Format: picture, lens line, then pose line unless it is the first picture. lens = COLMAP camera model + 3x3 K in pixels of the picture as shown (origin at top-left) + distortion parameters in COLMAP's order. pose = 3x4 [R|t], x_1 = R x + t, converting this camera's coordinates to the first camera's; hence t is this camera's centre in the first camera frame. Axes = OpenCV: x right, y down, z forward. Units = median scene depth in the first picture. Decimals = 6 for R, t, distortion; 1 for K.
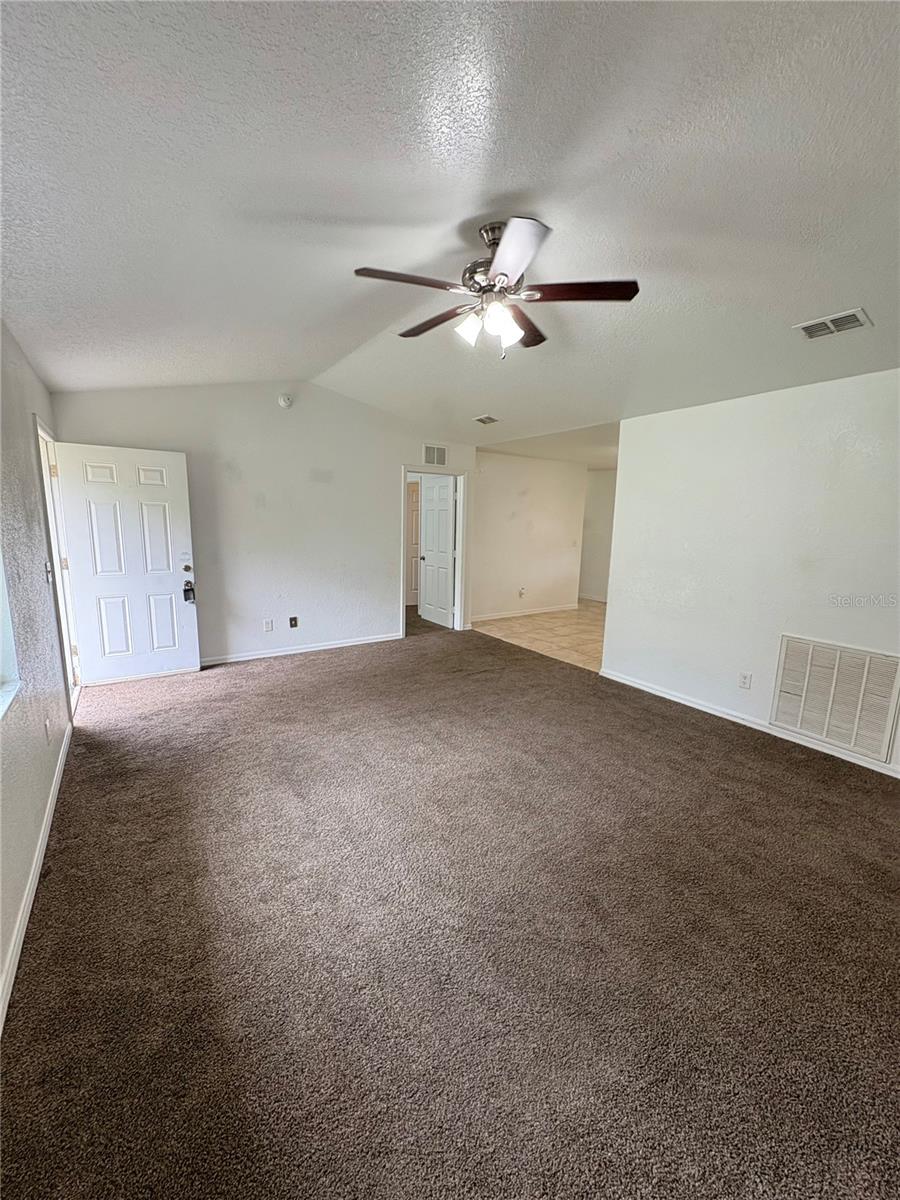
lens RADIAL K [[476.9, 0, 450.0], [0, 476.9, 600.0], [0, 0, 1]] dist [-0.001673, -0.000639]
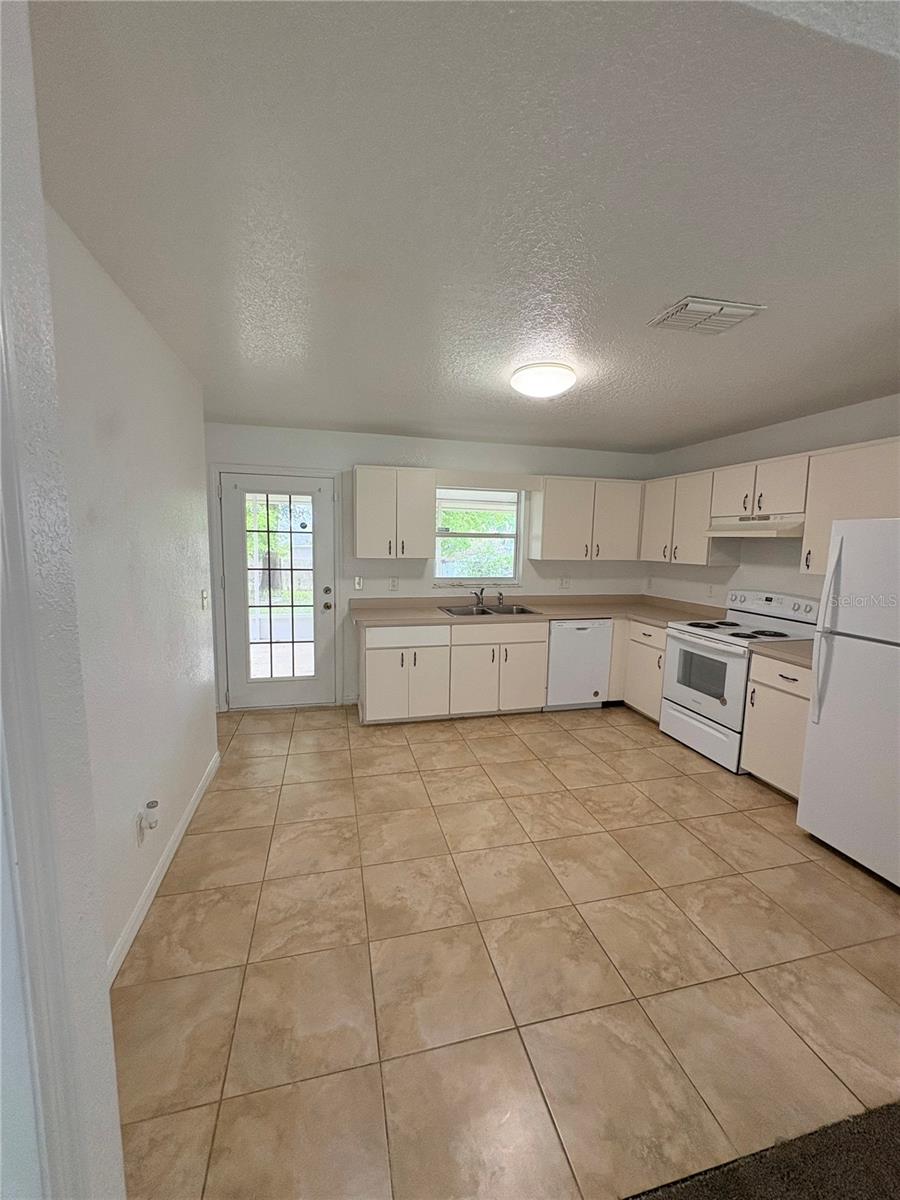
lens RADIAL K [[476.9, 0, 450.0], [0, 476.9, 600.0], [0, 0, 1]] dist [-0.001673, -0.000639]
pose [[0.334749, -0.133562, 0.932794, -0.038009], [0.146999, 0.985186, 0.088311, -0.235571], [-0.930771, 0.107558, 0.349424, 1.335601]]
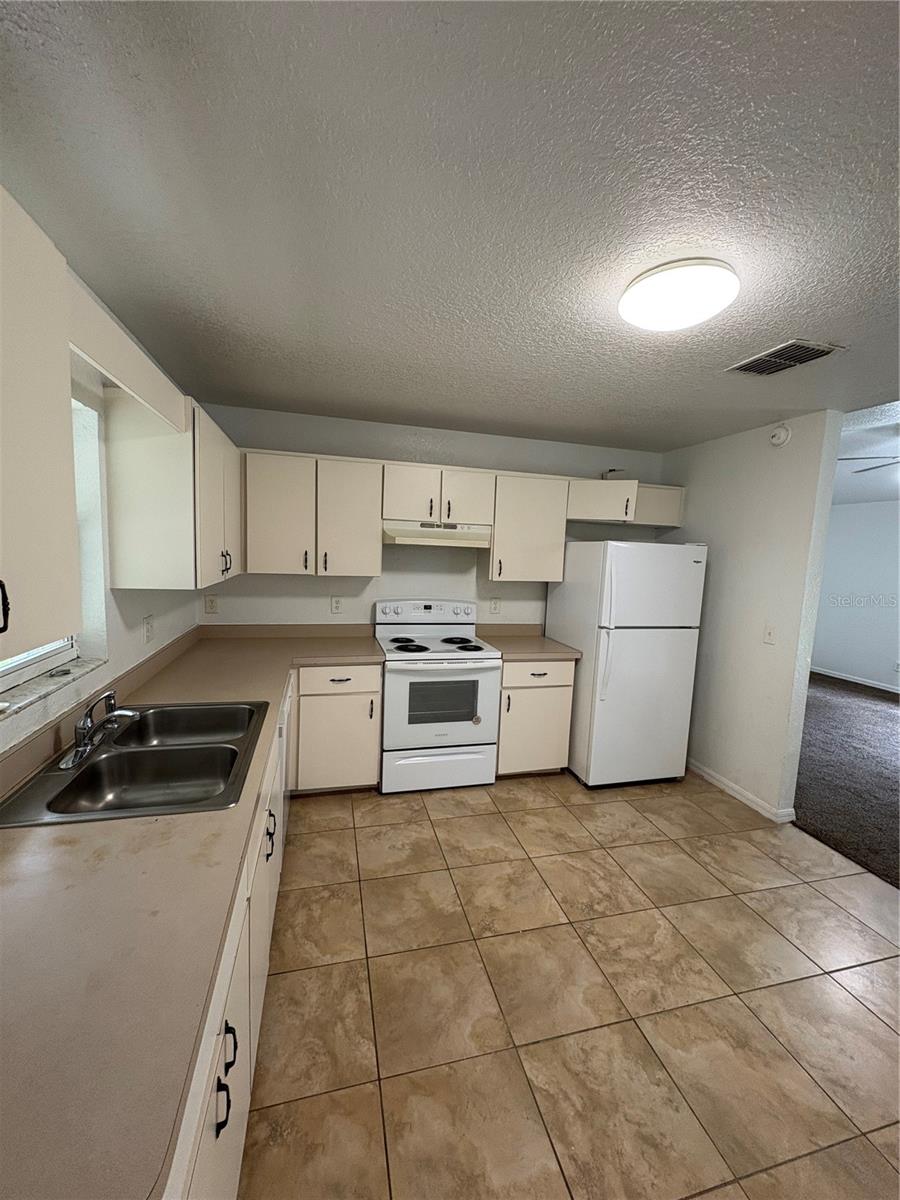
lens RADIAL K [[476.9, 0, 450.0], [0, 476.9, 600.0], [0, 0, 1]] dist [-0.001673, -0.000639]
pose [[-0.942398, -0.095073, 0.320697, 0.629699], [-0.005412, 0.962965, 0.269574, -0.317122], [-0.334449, 0.252310, -0.908011, 1.846572]]
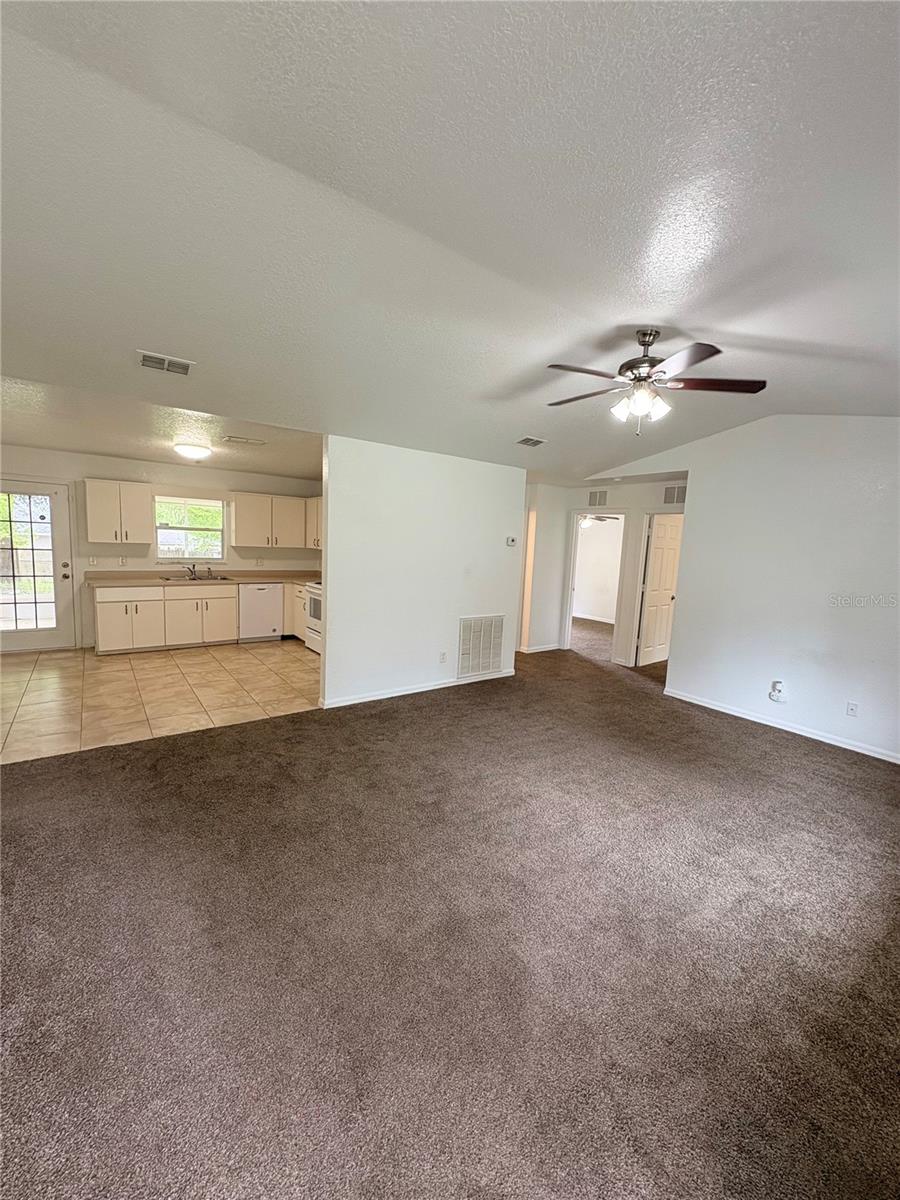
lens RADIAL K [[476.9, 0, 450.0], [0, 476.9, 600.0], [0, 0, 1]] dist [-0.001673, -0.000639]
pose [[-0.055547, -0.145262, 0.987833, -0.645935], [0.122597, 0.980882, 0.151134, -0.176706], [-0.990901, 0.129500, -0.036677, 0.868663]]
